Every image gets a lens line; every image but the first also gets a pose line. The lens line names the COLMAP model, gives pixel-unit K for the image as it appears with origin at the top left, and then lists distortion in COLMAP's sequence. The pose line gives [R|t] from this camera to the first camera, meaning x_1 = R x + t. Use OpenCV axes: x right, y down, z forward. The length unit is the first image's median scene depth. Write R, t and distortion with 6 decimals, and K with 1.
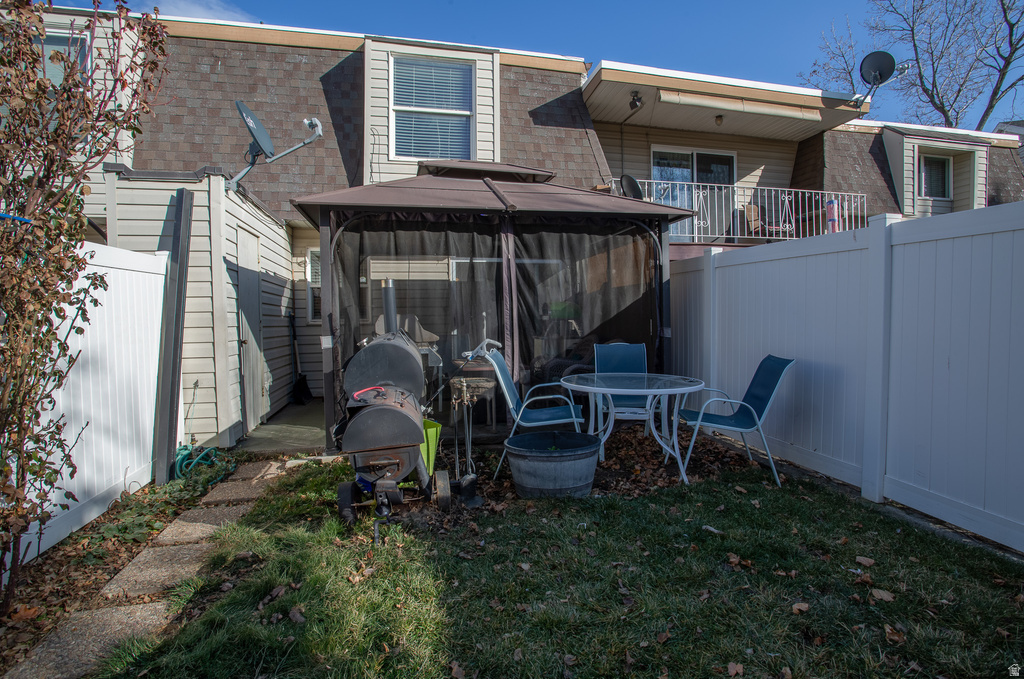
lens RADIAL K [[508.6, 0, 512.0], [0, 508.6, 339.5], [0, 0, 1]] dist [-0.066501, 0.027491]
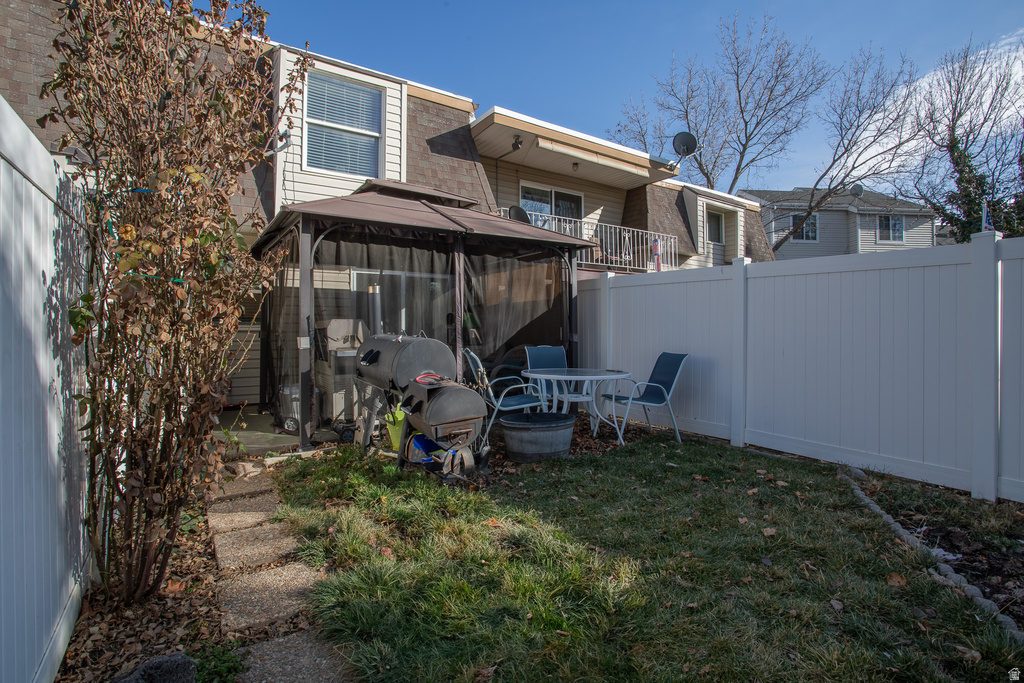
lens RADIAL K [[502.1, 0, 505.7], [0, 502.1, 339.4], [0, 0, 1]] dist [-0.074232, 0.032996]
pose [[0.933987, 0.006483, 0.357248, -0.203230], [0.004018, 0.999582, -0.028642, 0.017254], [-0.357284, 0.028187, 0.933570, -0.070357]]
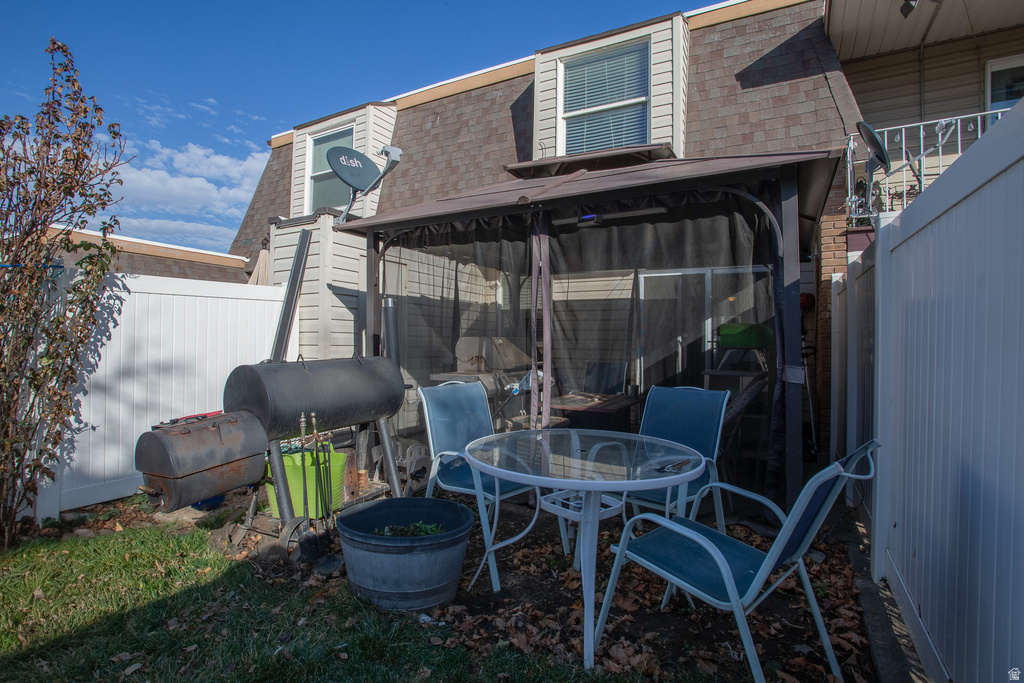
lens RADIAL K [[502.1, 0, 505.7], [0, 502.1, 339.4], [0, 0, 1]] dist [-0.074232, 0.032996]
pose [[0.744059, 0.017231, -0.667892, 0.293944], [-0.048753, 0.998403, -0.028554, -0.015104], [0.666333, 0.053807, 0.743710, 0.254710]]
